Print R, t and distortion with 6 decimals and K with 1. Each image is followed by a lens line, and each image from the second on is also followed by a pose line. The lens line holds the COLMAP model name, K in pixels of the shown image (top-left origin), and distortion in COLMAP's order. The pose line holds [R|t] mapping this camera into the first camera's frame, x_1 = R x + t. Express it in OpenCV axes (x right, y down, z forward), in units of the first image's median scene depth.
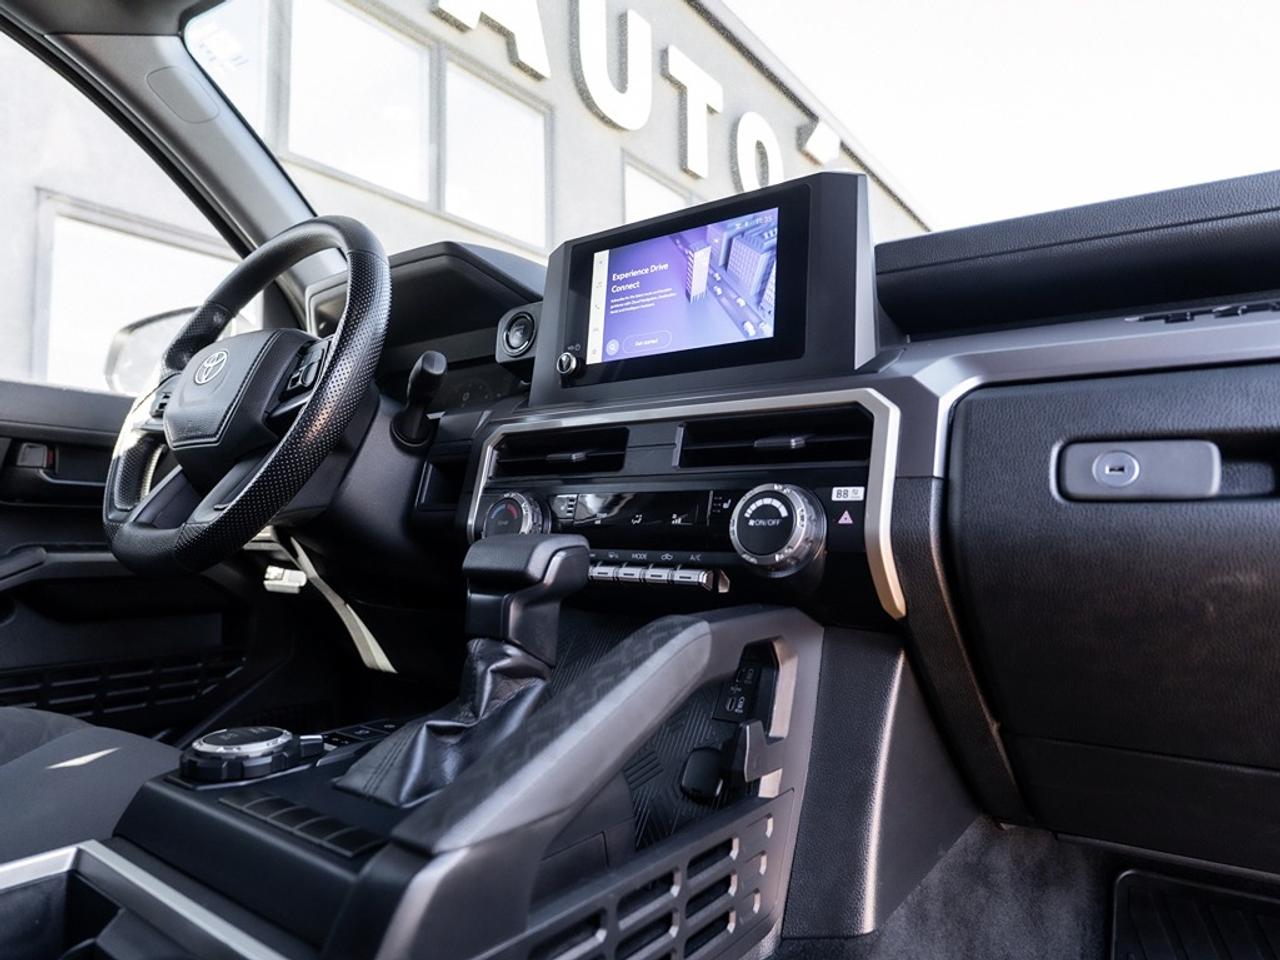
lens RADIAL K [[814.3, 0, 642.8], [0, 814.3, 479.1], [0, 0, 1]] dist [-0.032643, 0.000747]
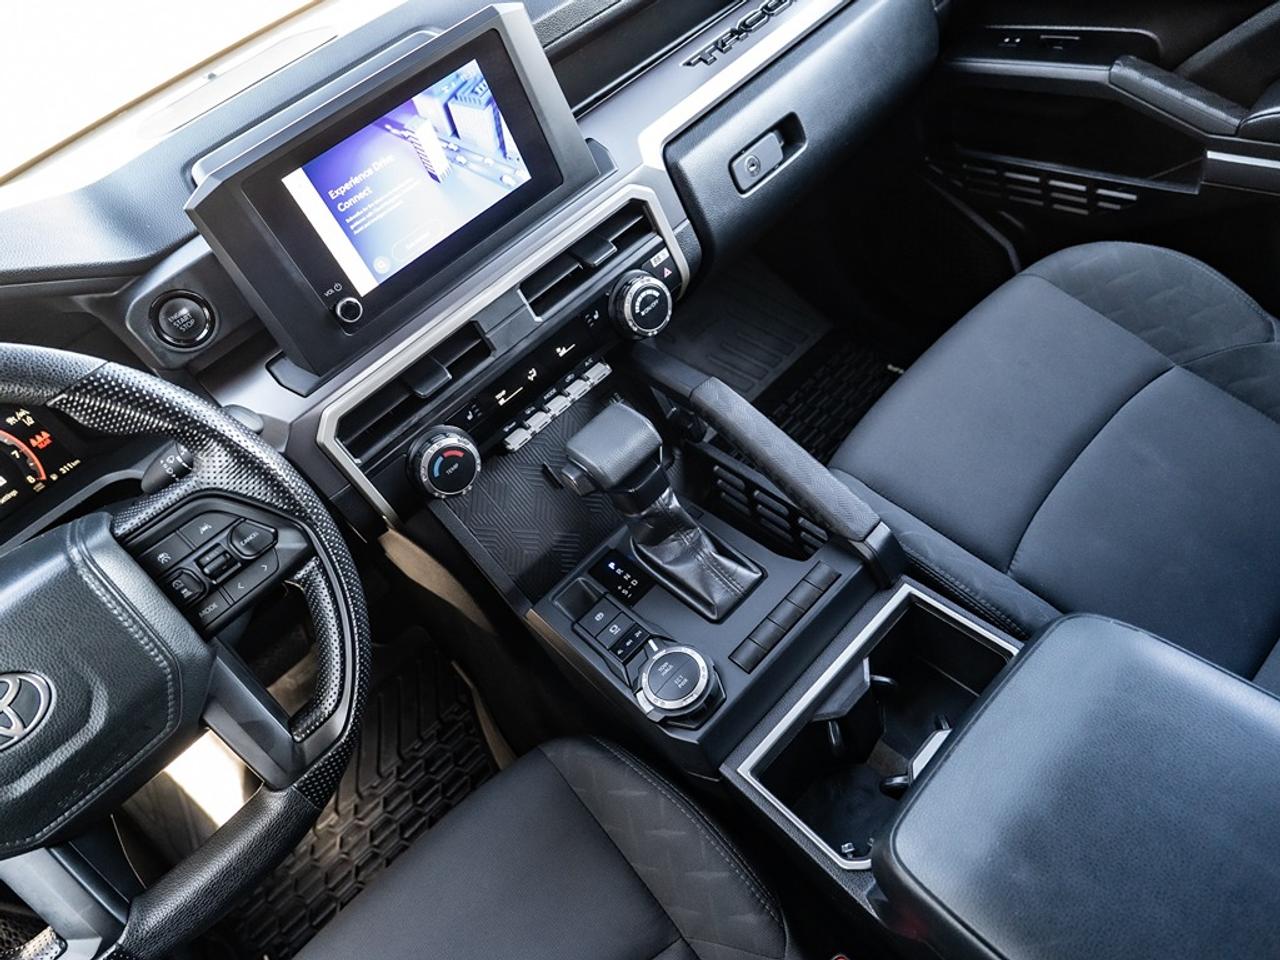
lens RADIAL K [[788.9, 0, 639.3], [0, 788.9, 478.3], [0, 0, 1]] dist [-0.018724, -0.003276]
pose [[0.188100, -0.762201, 0.619410, -0.797159], [0.236222, 0.647263, 0.724741, -0.642862], [-0.953319, 0.009995, 0.301799, 0.485046]]
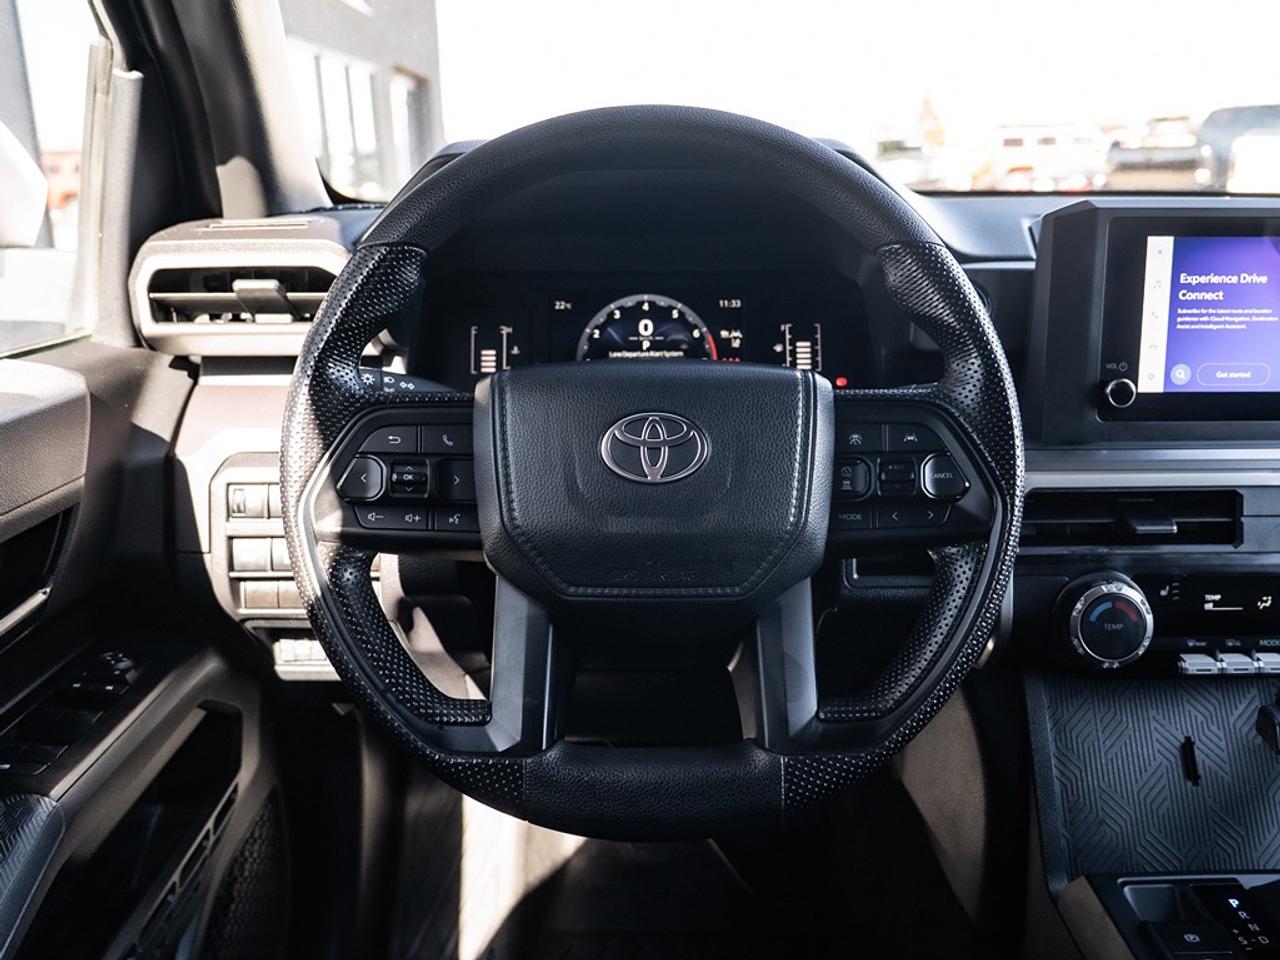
lens RADIAL K [[1088.8, 0, 661.7], [0, 1088.8, 448.7], [0, 0, 1]] dist [-0.022553, 0.006693]
pose [[0.797910, -0.159989, 0.581156, -1.144578], [-0.028615, 0.952992, 0.301640, -0.428738], [-0.602096, -0.257312, 0.755824, 0.539760]]
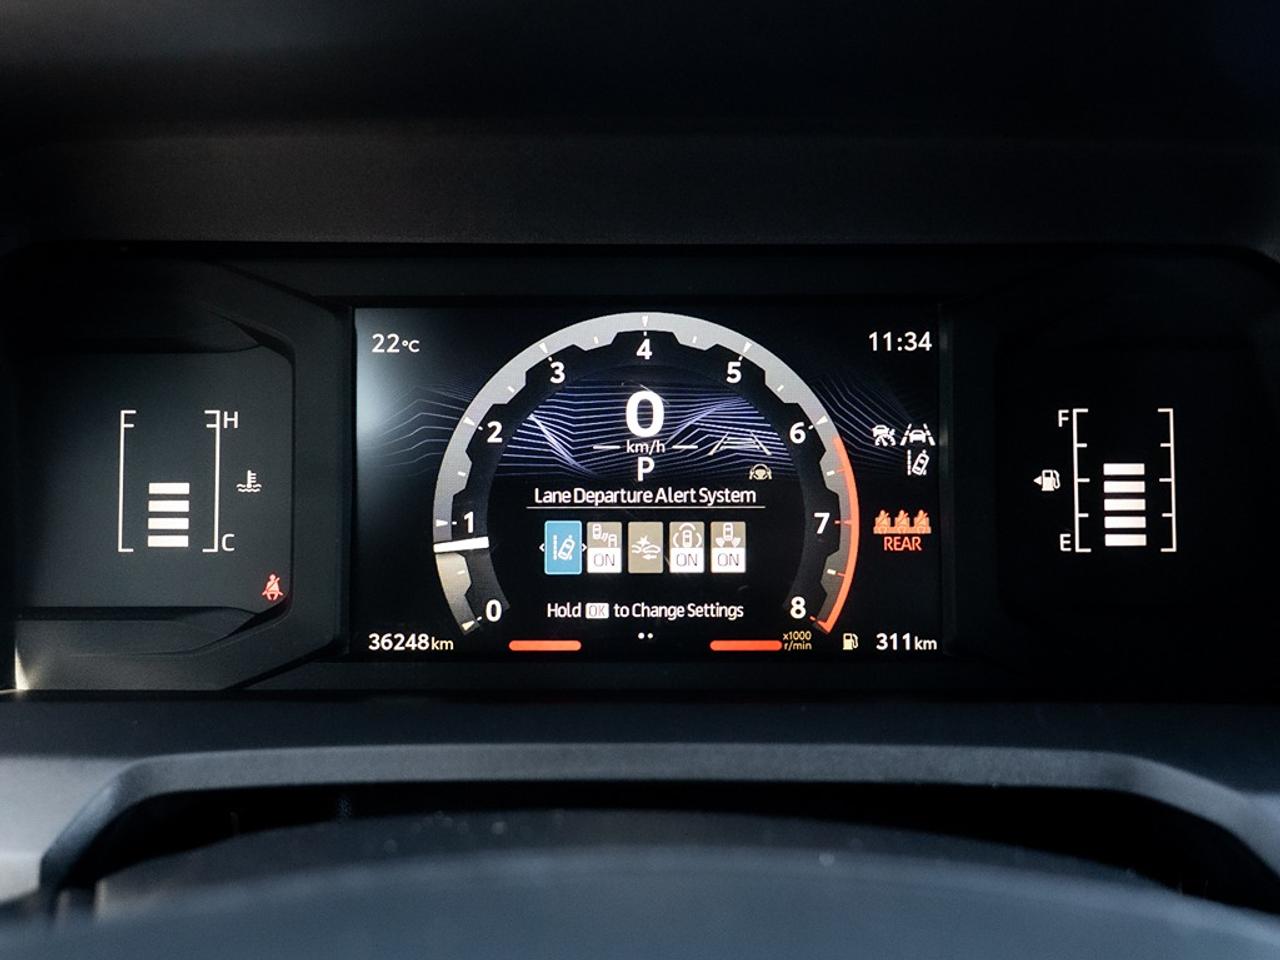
lens RADIAL K [[788.9, 0, 640.8], [0, 788.9, 480.9], [0, 0, 1]] dist [-0.018724, -0.003276]
pose [[0.806818, -0.196272, 0.557246, -0.538736], [-0.031253, 0.927704, 0.372006, -0.258941], [-0.589973, -0.317556, 0.742354, 1.362571]]
